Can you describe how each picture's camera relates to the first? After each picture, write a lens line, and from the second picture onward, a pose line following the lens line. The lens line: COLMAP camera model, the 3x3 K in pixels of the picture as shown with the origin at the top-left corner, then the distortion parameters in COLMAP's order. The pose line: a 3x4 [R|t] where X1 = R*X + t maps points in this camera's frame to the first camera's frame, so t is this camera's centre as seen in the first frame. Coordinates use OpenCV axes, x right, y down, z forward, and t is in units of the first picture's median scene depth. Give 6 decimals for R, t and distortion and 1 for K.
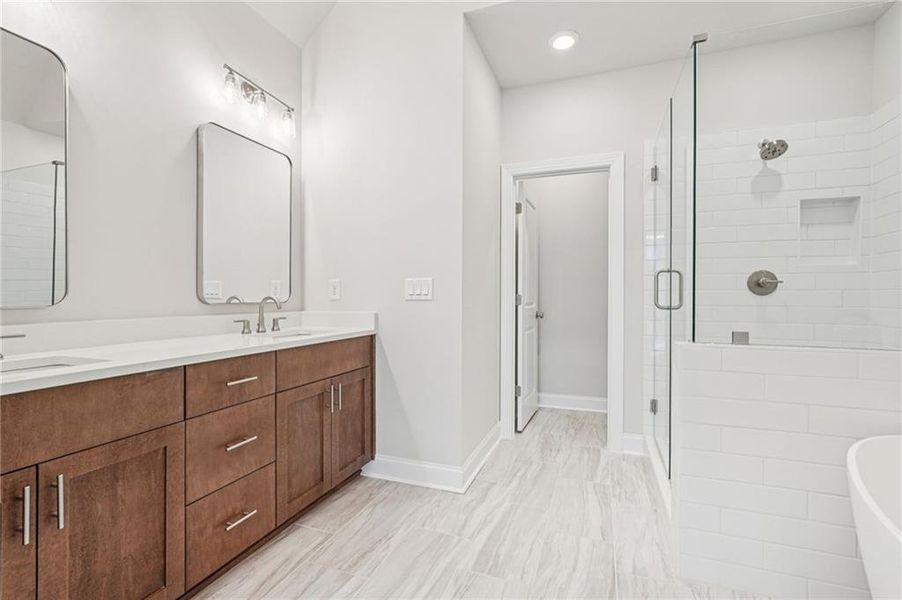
lens RADIAL K [[404.7, 0, 451.0], [0, 404.7, 300.0], [0, 0, 1]] dist [-0.003212, 0.000668]
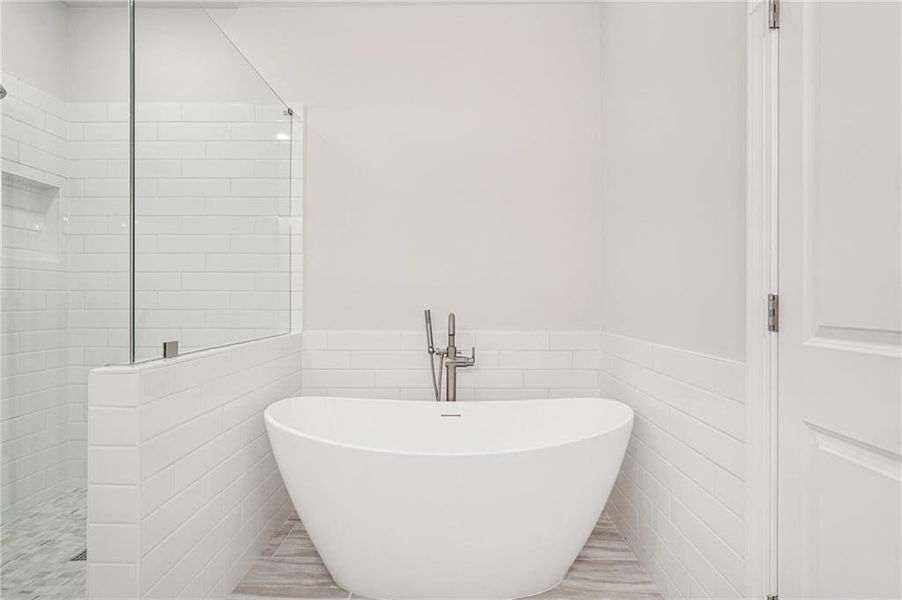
lens RADIAL K [[404.7, 0, 451.0], [0, 404.7, 300.0], [0, 0, 1]] dist [-0.003212, 0.000668]
pose [[-0.329479, 0.003239, 0.944157, -0.208800], [0.001737, 0.999995, -0.002824, 0.000460], [-0.944161, 0.000710, -0.329482, 0.729848]]
